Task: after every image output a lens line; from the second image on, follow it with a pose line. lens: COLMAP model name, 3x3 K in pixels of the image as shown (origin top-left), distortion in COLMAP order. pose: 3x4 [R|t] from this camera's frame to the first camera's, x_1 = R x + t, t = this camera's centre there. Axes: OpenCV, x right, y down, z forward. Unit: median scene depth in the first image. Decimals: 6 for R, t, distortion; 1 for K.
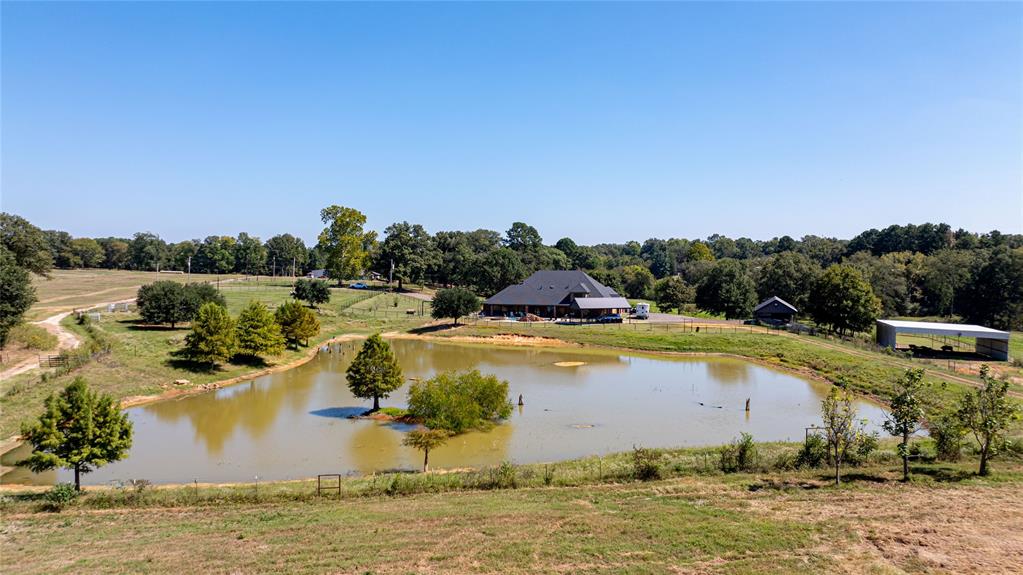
lens RADIAL K [[730.7, 0, 511.7], [0, 730.7, 298.4], [0, 0, 1]] dist [-0.050864, 0.065765]
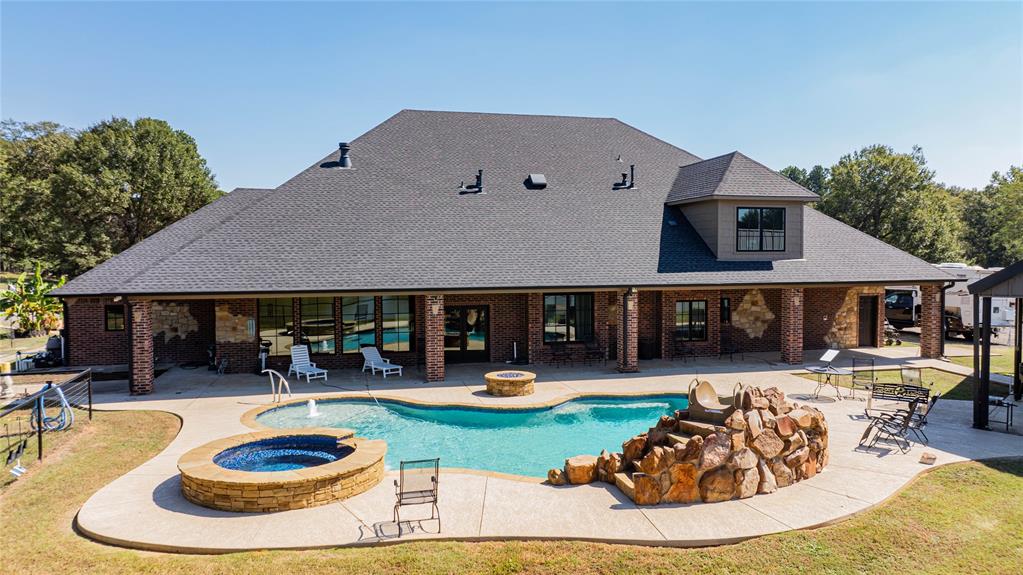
lens RADIAL K [[730.7, 0, 511.7], [0, 730.7, 298.4], [0, 0, 1]] dist [-0.050864, 0.065765]
pose [[0.870463, -0.034724, 0.491008, -0.020821], [0.030528, 0.999397, 0.016556, 0.005503], [-0.491287, 0.000578, 0.870998, 0.541631]]
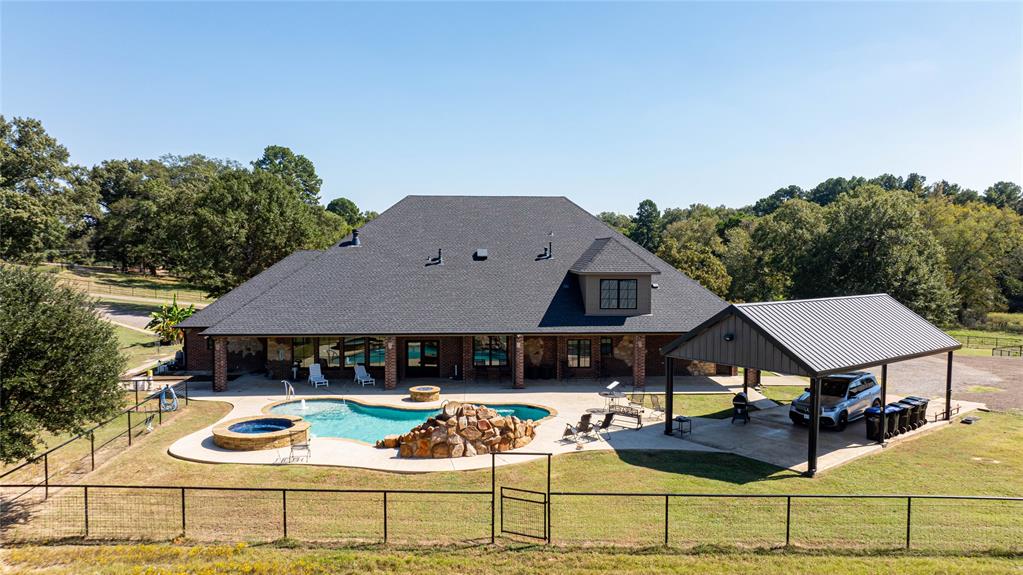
lens RADIAL K [[730.7, 0, 511.7], [0, 730.7, 298.4], [0, 0, 1]] dist [-0.050864, 0.065765]
pose [[0.940387, -0.021372, 0.339434, -0.011854], [0.015410, 0.999676, 0.020249, -0.003400], [-0.339757, -0.013811, 0.940412, 0.483290]]
